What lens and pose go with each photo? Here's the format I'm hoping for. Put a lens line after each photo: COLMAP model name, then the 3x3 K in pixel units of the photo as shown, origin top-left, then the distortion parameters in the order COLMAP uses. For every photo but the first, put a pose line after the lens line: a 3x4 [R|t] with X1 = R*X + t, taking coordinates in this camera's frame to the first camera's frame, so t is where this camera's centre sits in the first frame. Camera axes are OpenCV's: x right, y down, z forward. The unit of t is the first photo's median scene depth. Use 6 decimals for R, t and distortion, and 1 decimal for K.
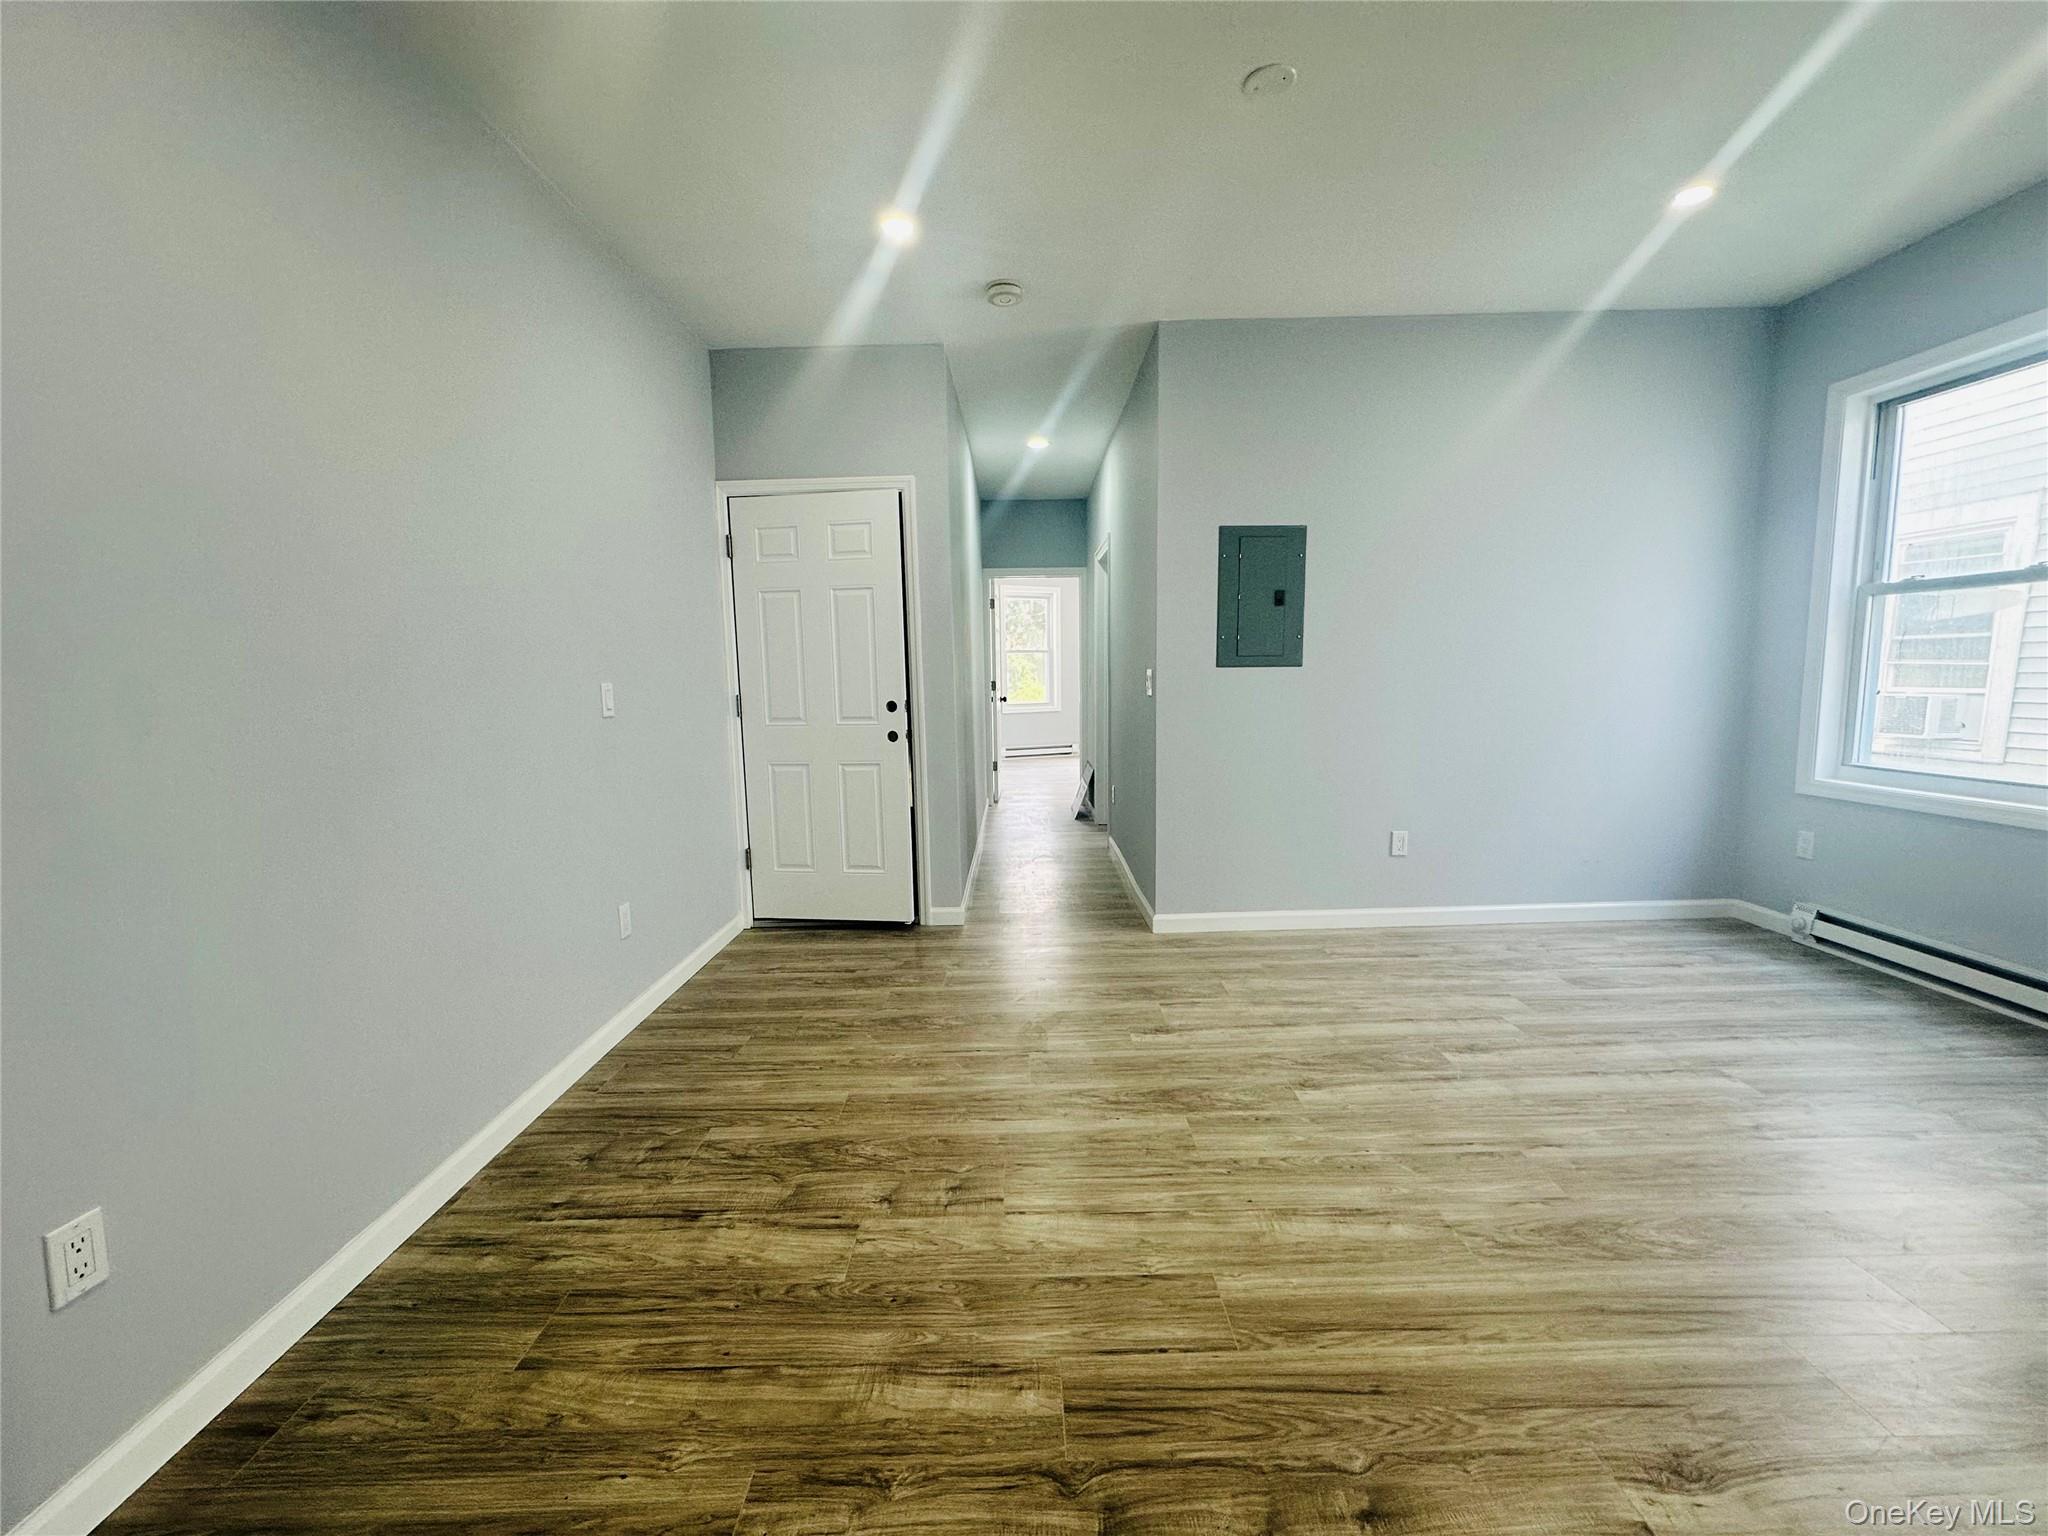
lens RADIAL K [[823.4, 0, 1015.0], [0, 823.4, 771.5], [0, 0, 1]] dist [0.001839, 0.000088]
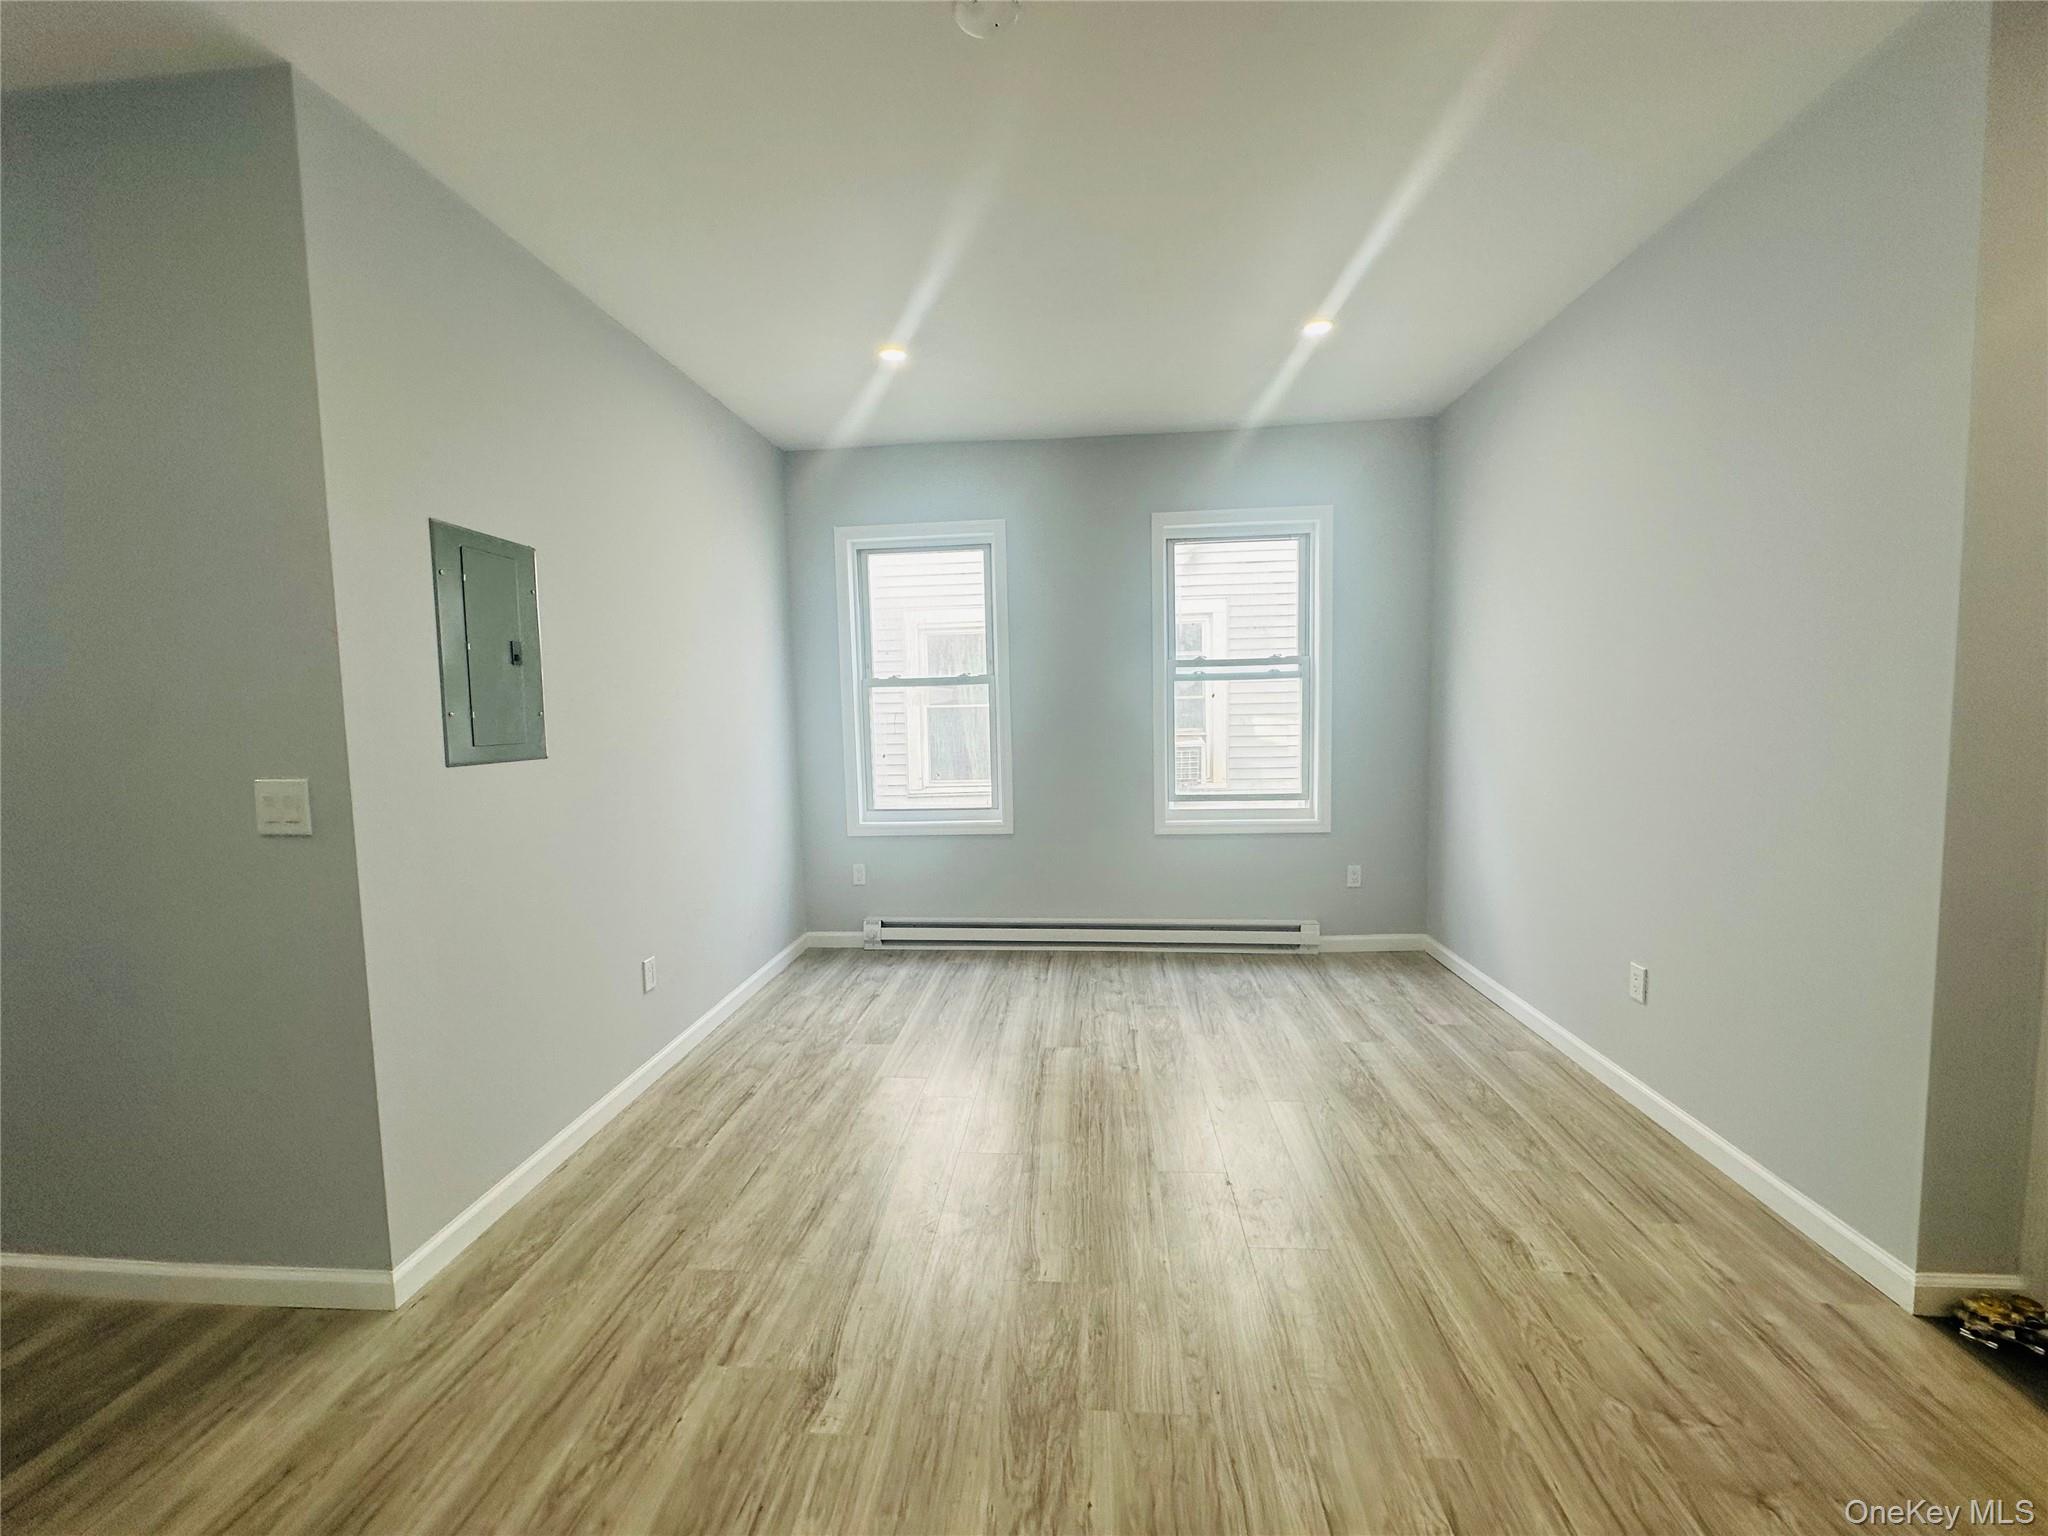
lens RADIAL K [[823.4, 0, 1026.6], [0, 823.4, 766.5], [0, 0, 1]] dist [0.001839, 0.000088]
pose [[0.082090, -0.061186, 0.994745, -0.323705], [0.141731, 0.988686, 0.049117, -0.113772], [-0.986496, 0.136954, 0.089834, 0.645062]]
